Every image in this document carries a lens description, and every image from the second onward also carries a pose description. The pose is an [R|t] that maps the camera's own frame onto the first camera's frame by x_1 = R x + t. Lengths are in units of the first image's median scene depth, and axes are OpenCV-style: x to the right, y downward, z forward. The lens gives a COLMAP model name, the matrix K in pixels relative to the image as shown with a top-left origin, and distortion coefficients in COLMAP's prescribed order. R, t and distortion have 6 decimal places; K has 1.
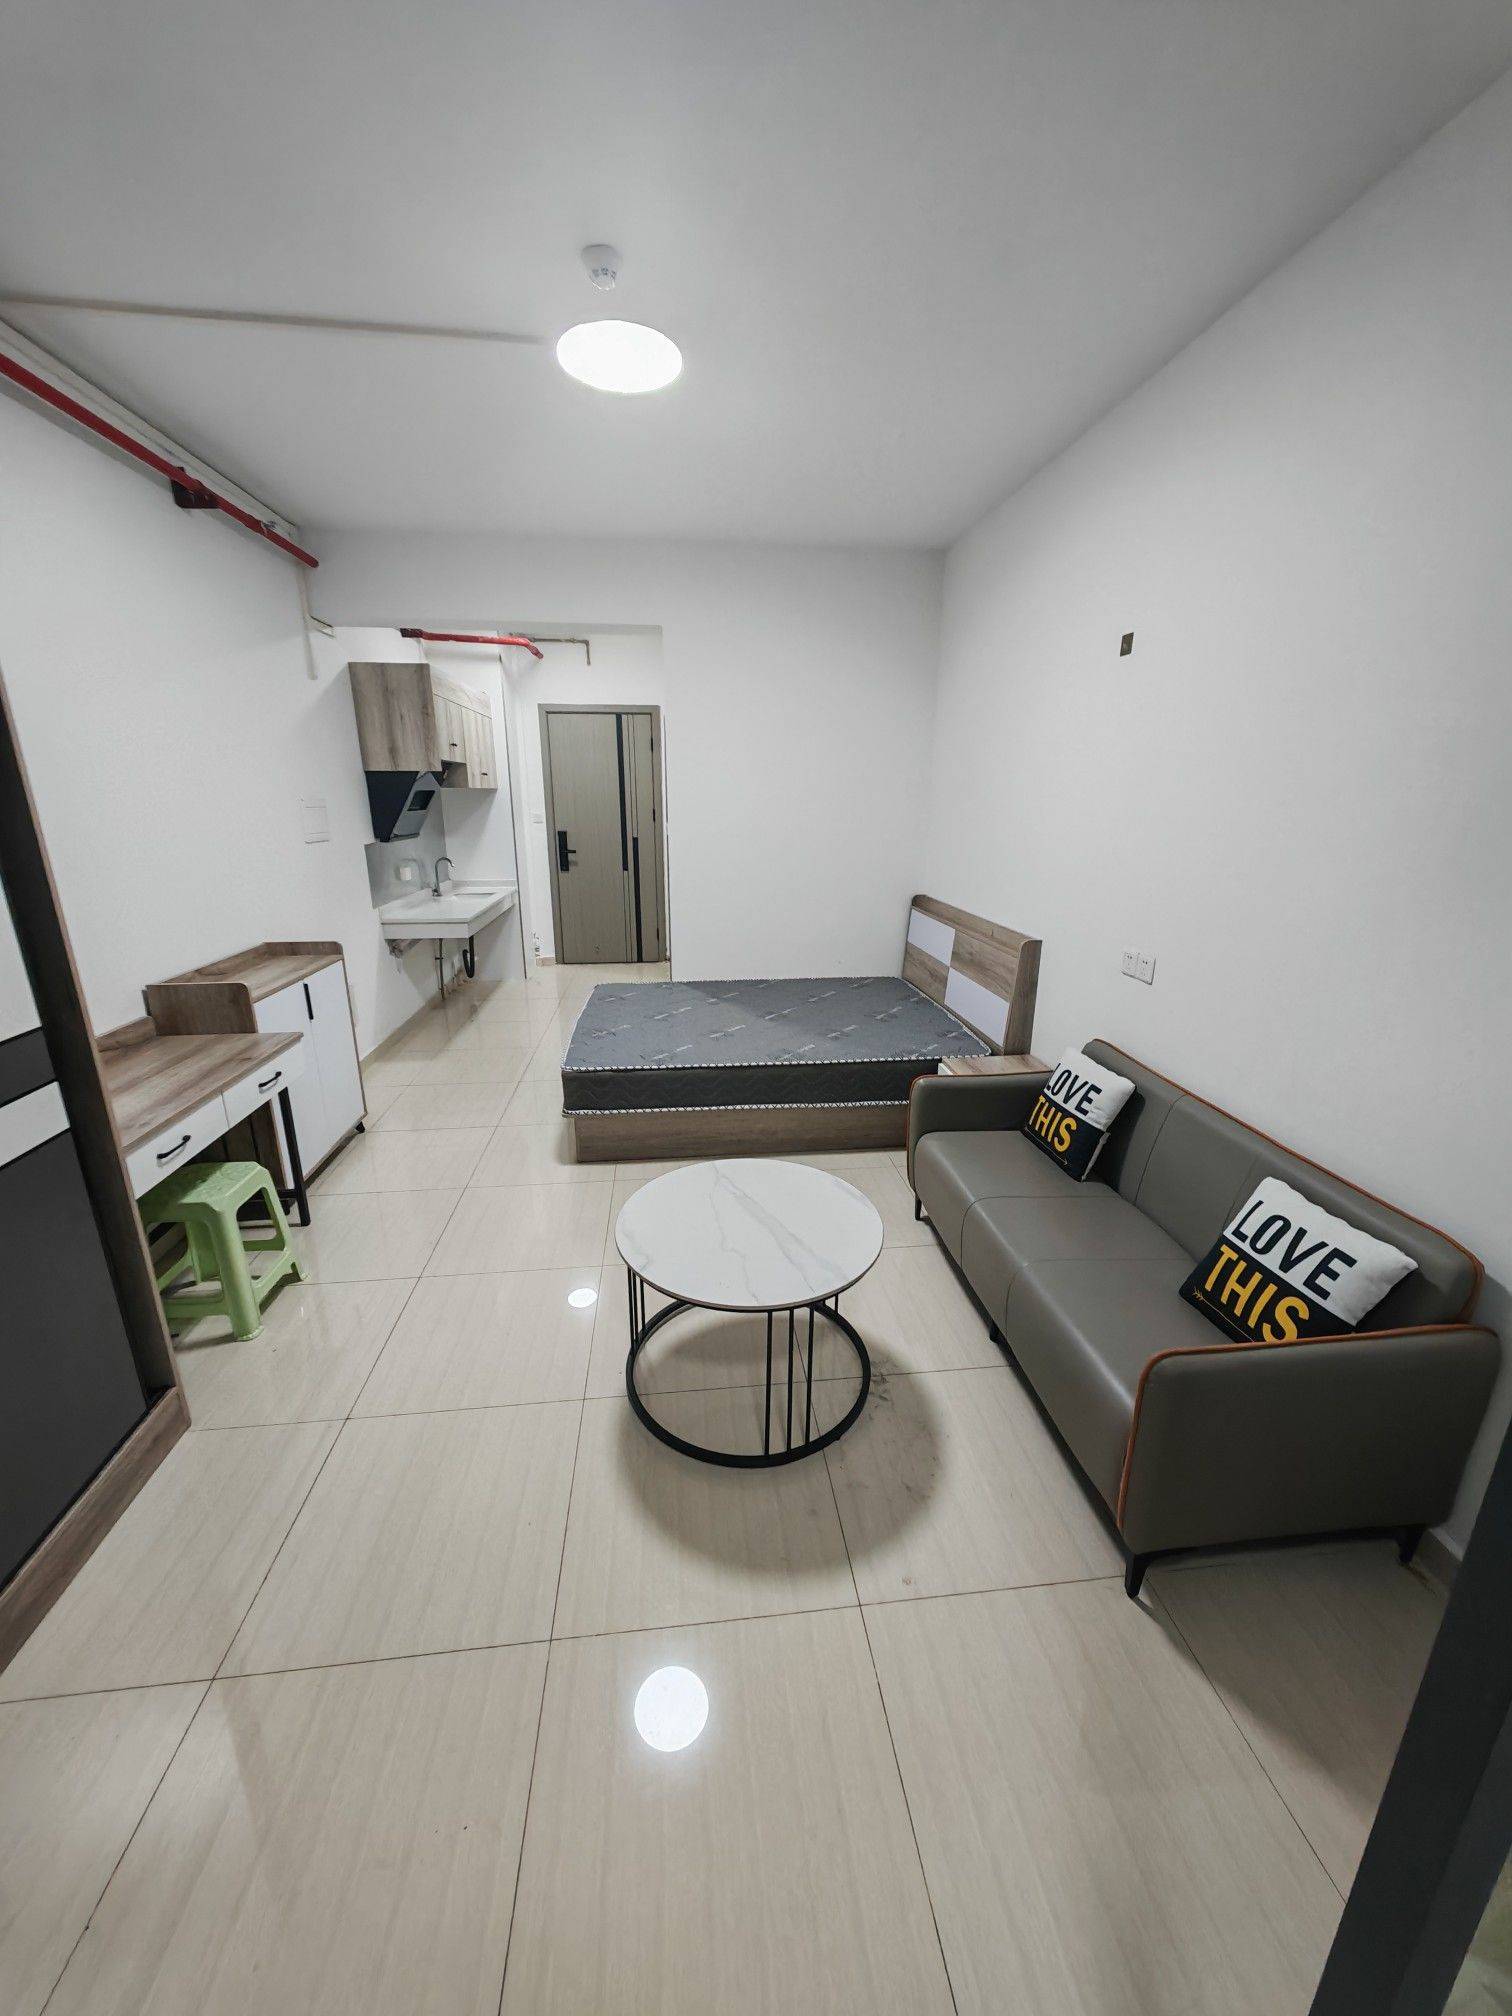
lens RADIAL K [[763.4, 0, 752.1], [0, 763.4, 1004.3], [0, 0, 1]] dist [0.000943, 0.000104]
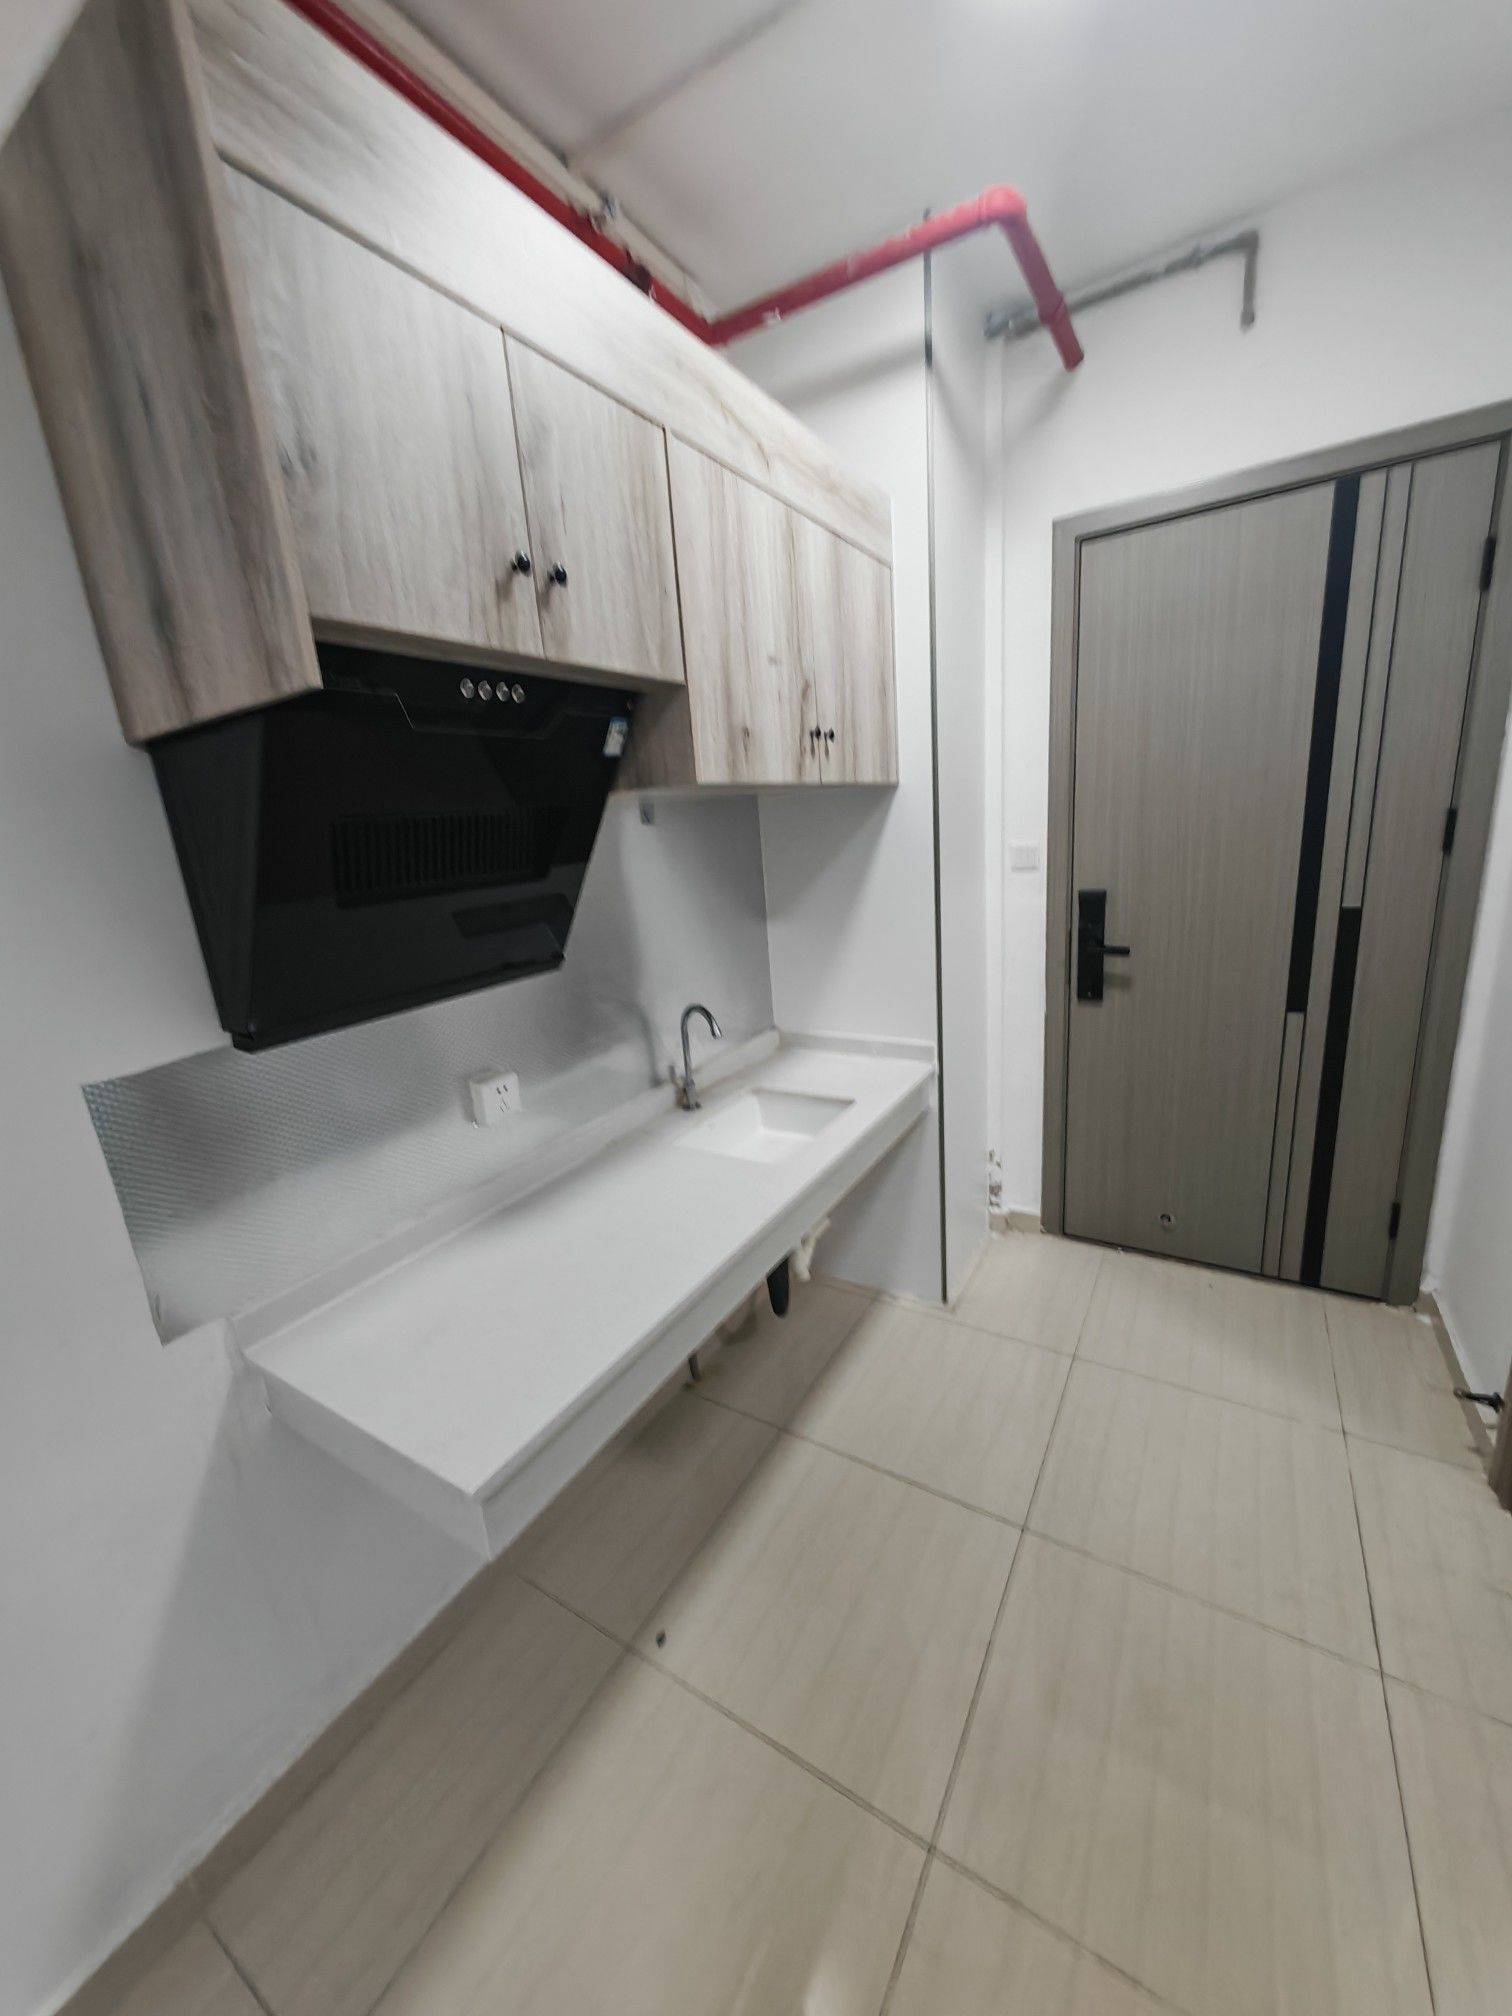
lens RADIAL K [[763.4, 0, 752.1], [0, 763.4, 1004.3], [0, 0, 1]] dist [0.000943, 0.000104]
pose [[0.784933, 0.090072, -0.612999, -0.235545], [-0.090703, 0.995422, 0.030121, -0.264047], [0.612906, 0.031957, 0.789509, 0.973676]]
